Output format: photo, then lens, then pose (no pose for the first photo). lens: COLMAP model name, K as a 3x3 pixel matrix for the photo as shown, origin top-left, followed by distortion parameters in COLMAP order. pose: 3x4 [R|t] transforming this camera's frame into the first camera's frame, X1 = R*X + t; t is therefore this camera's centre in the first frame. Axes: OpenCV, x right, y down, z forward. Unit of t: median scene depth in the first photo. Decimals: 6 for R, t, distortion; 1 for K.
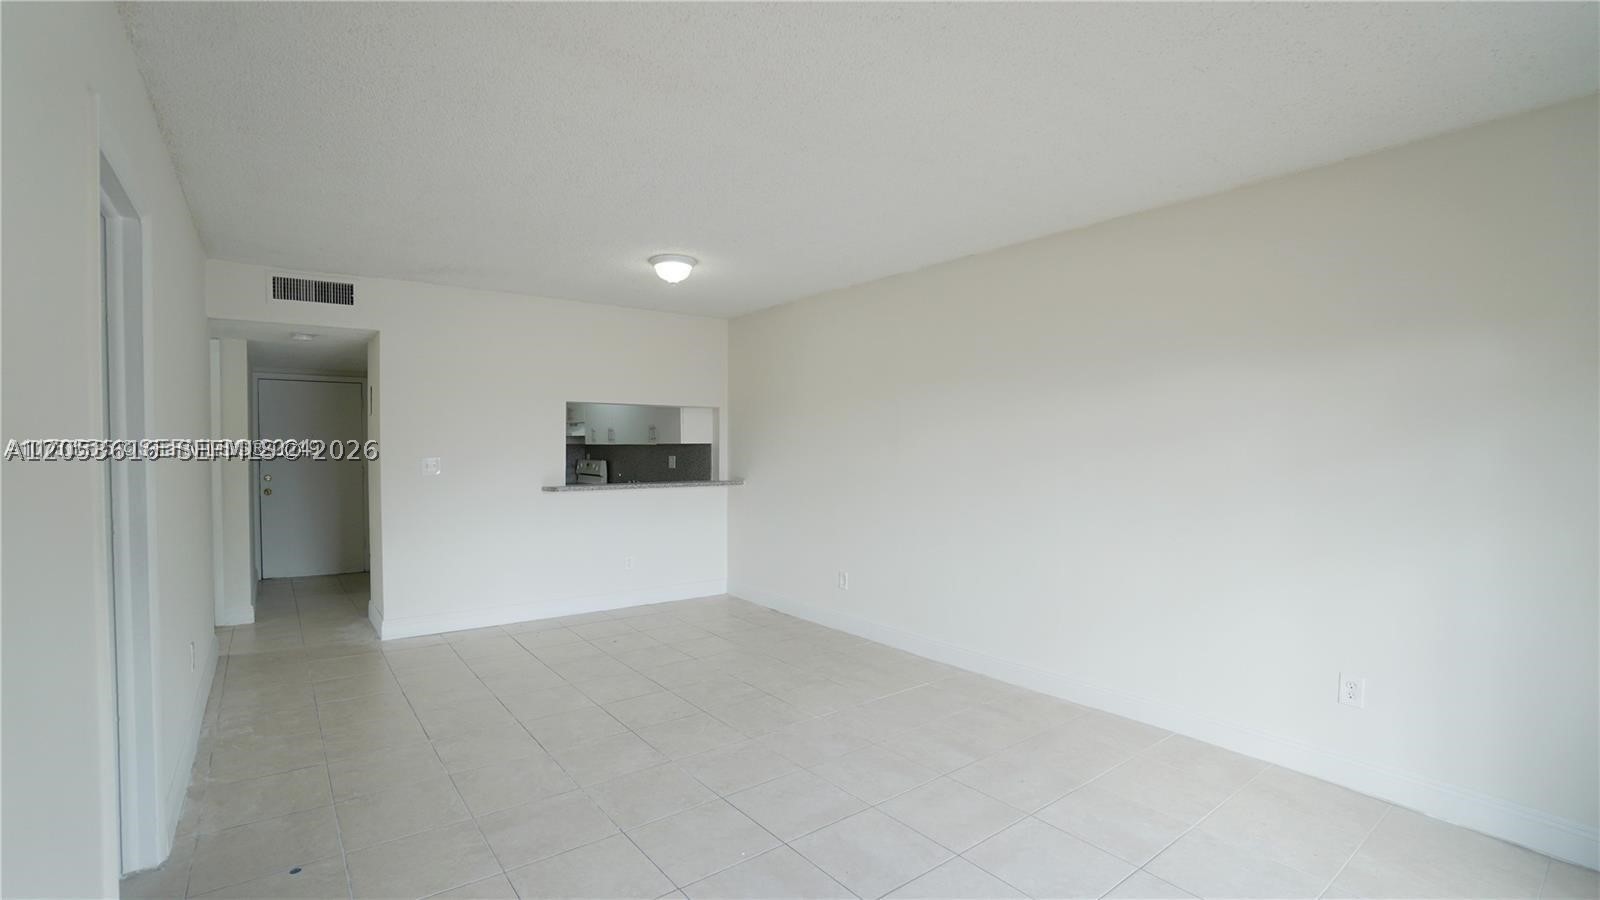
lens RADIAL K [[704.1, 0, 788.4], [0, 704.1, 456.7], [0, 0, 1]] dist [-0.065844, 0.022739]
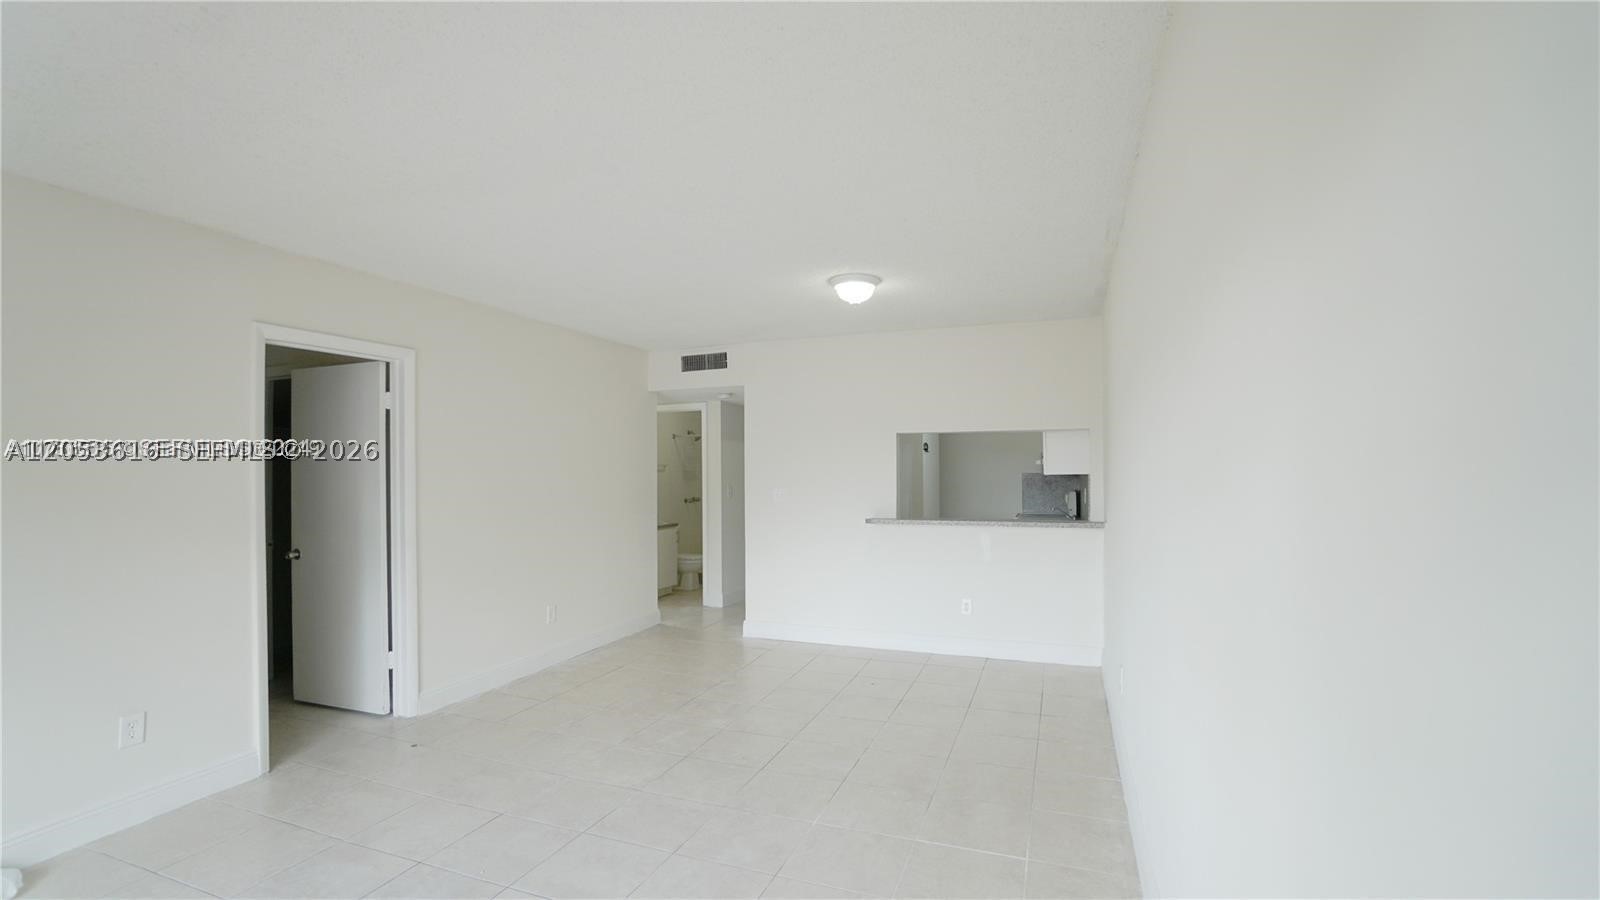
lens RADIAL K [[704.1, 0, 788.4], [0, 704.1, 456.7], [0, 0, 1]] dist [-0.065844, 0.022739]
pose [[0.520230, -0.013948, -0.853913, 0.524541], [-0.002854, 0.999833, -0.018070, -0.031775], [0.854022, 0.011838, 0.520103, 0.404802]]
